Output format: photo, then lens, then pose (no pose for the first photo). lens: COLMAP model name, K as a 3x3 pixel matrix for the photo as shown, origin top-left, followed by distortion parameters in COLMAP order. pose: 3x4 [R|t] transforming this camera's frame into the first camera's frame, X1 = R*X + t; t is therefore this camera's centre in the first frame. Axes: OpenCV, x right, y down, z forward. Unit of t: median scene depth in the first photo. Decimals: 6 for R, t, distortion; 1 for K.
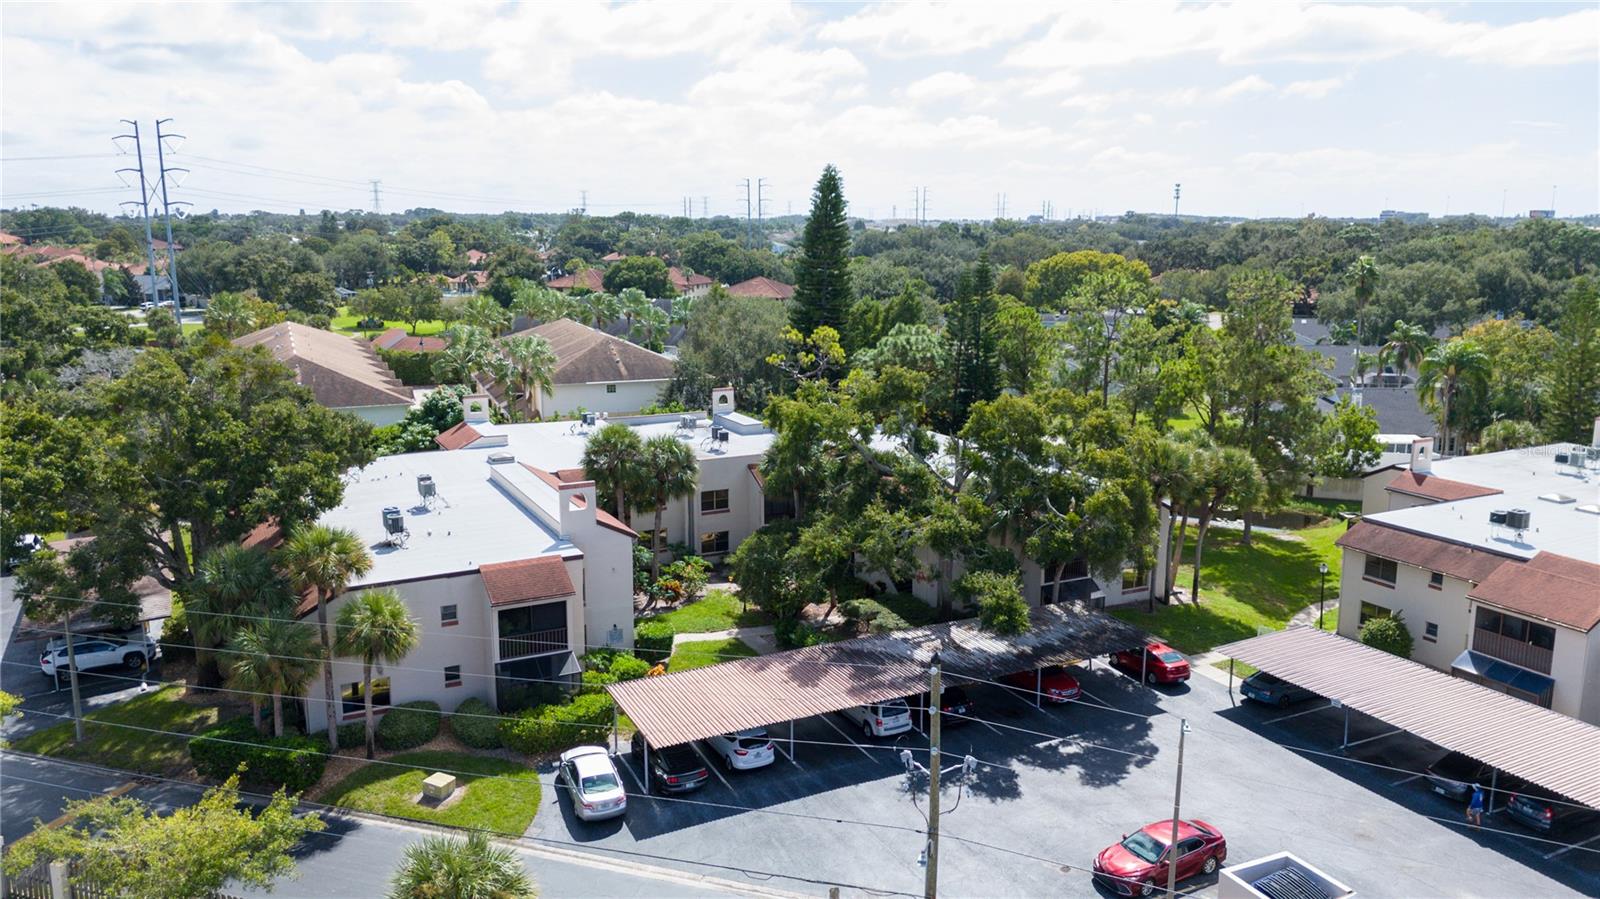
lens RADIAL K [[1163.9, 0, 800.0], [0, 1163.9, 449.5], [0, 0, 1]] dist [0.074068, -0.105431]
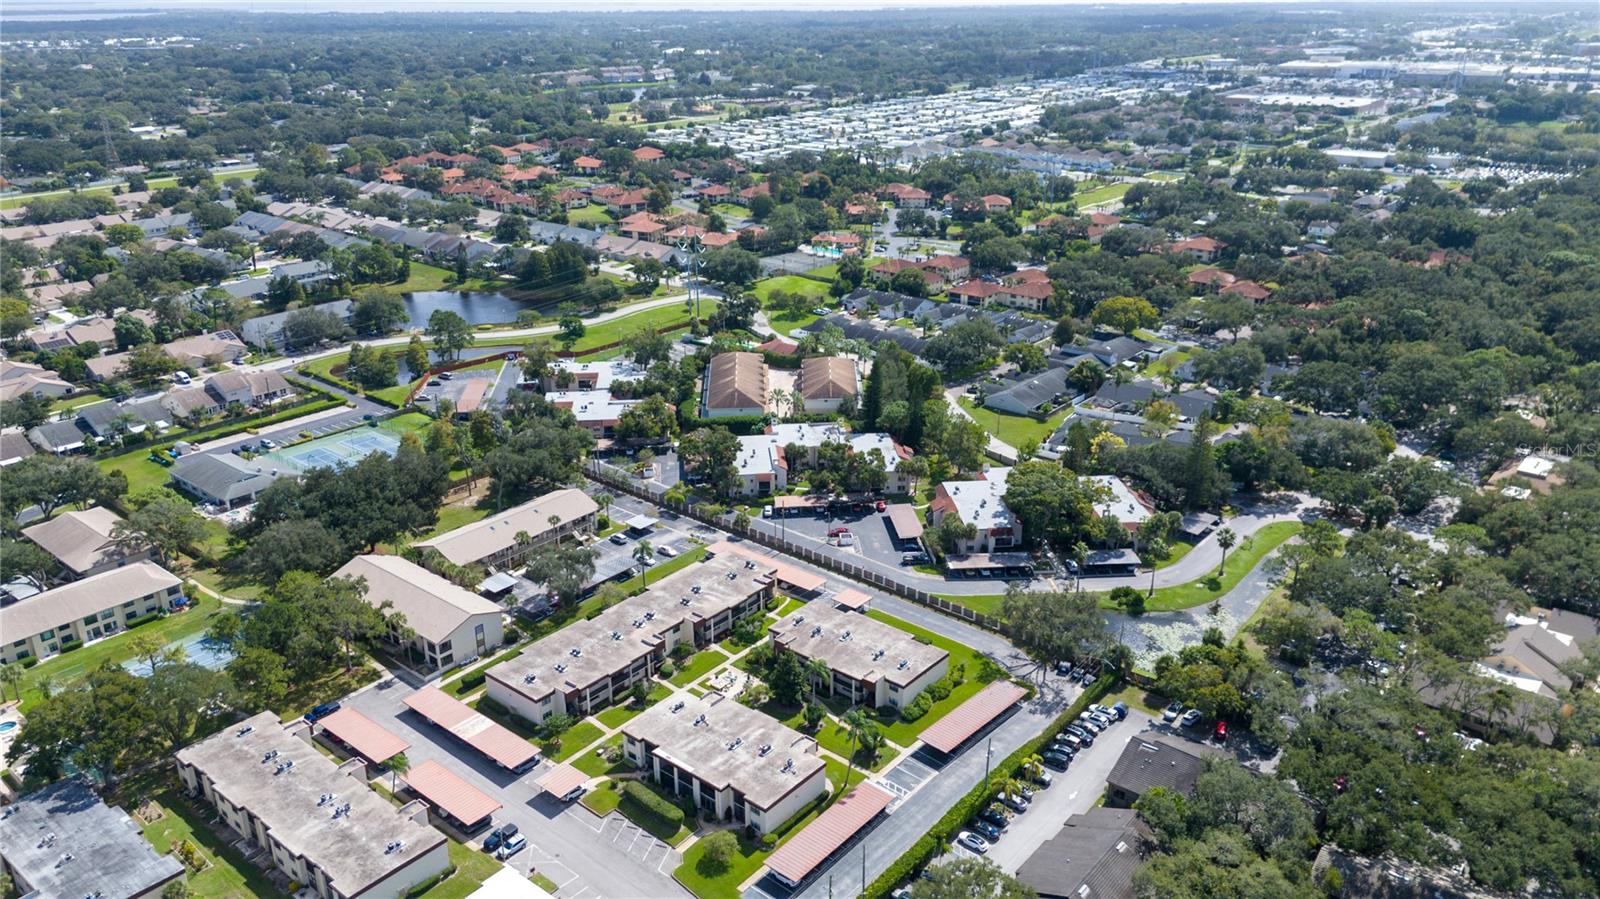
lens RADIAL K [[1163.9, 0, 800.0], [0, 1163.9, 449.5], [0, 0, 1]] dist [0.074068, -0.105431]
pose [[0.931808, 0.129561, -0.339041, 1.941144], [-0.067475, 0.979670, 0.188926, -1.167084], [0.356626, -0.153166, 0.921606, -4.402845]]
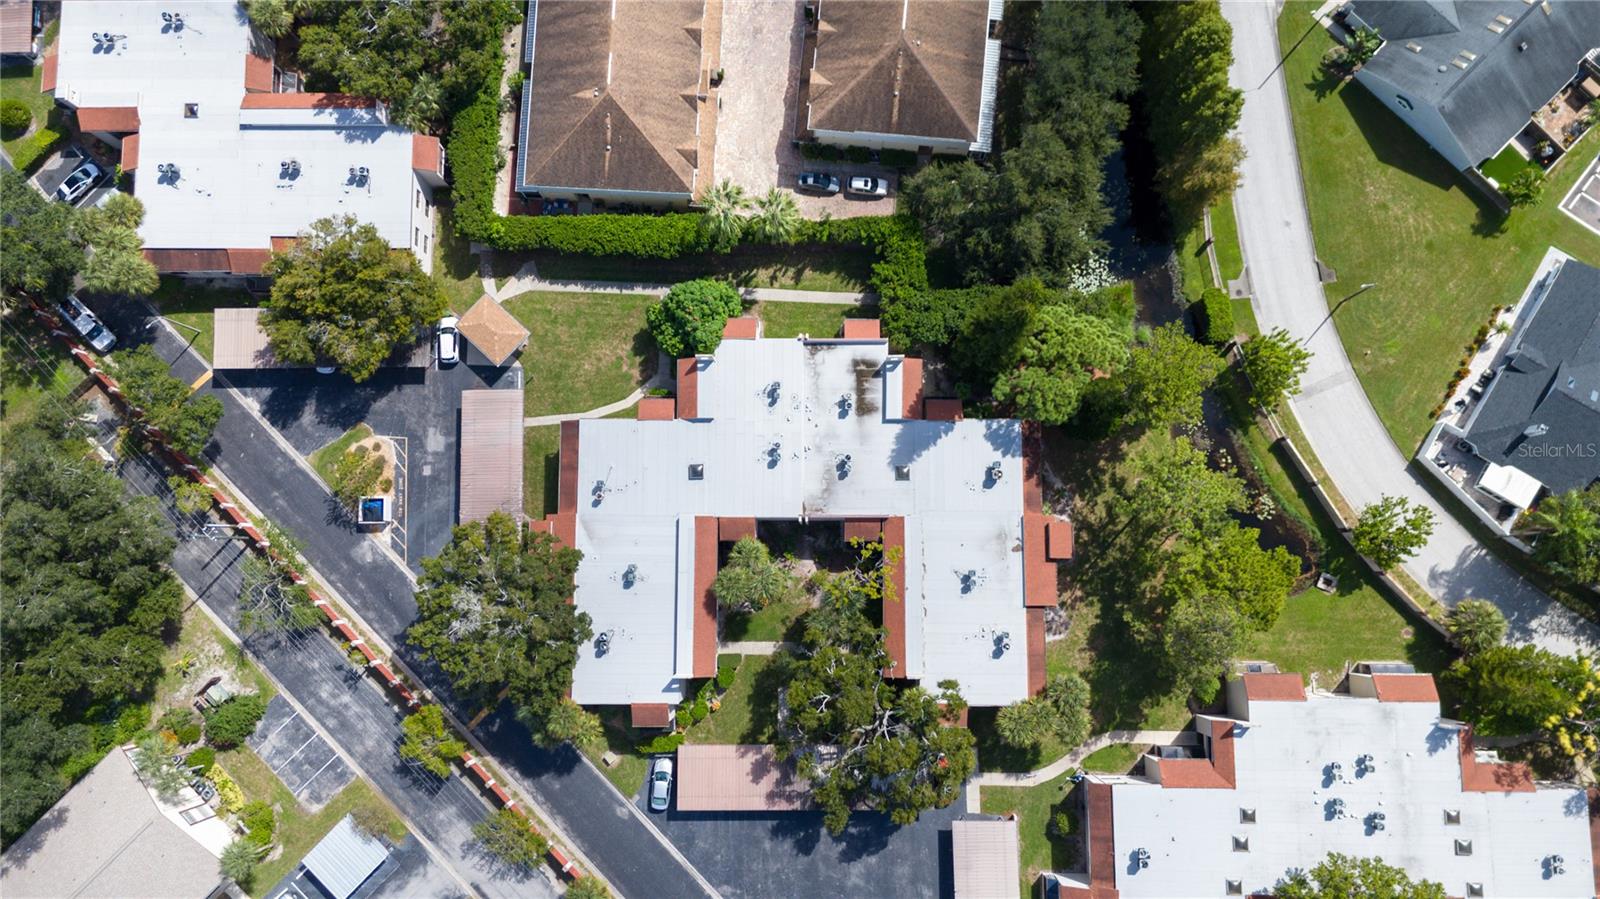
lens RADIAL K [[1163.9, 0, 800.0], [0, 1163.9, 449.5], [0, 0, 1]] dist [0.074068, -0.105431]
pose [[0.892848, 0.444912, -0.069830, -0.045638], [-0.064923, 0.280589, 0.957630, -2.255052], [0.445655, -0.850484, 0.279408, 0.953250]]
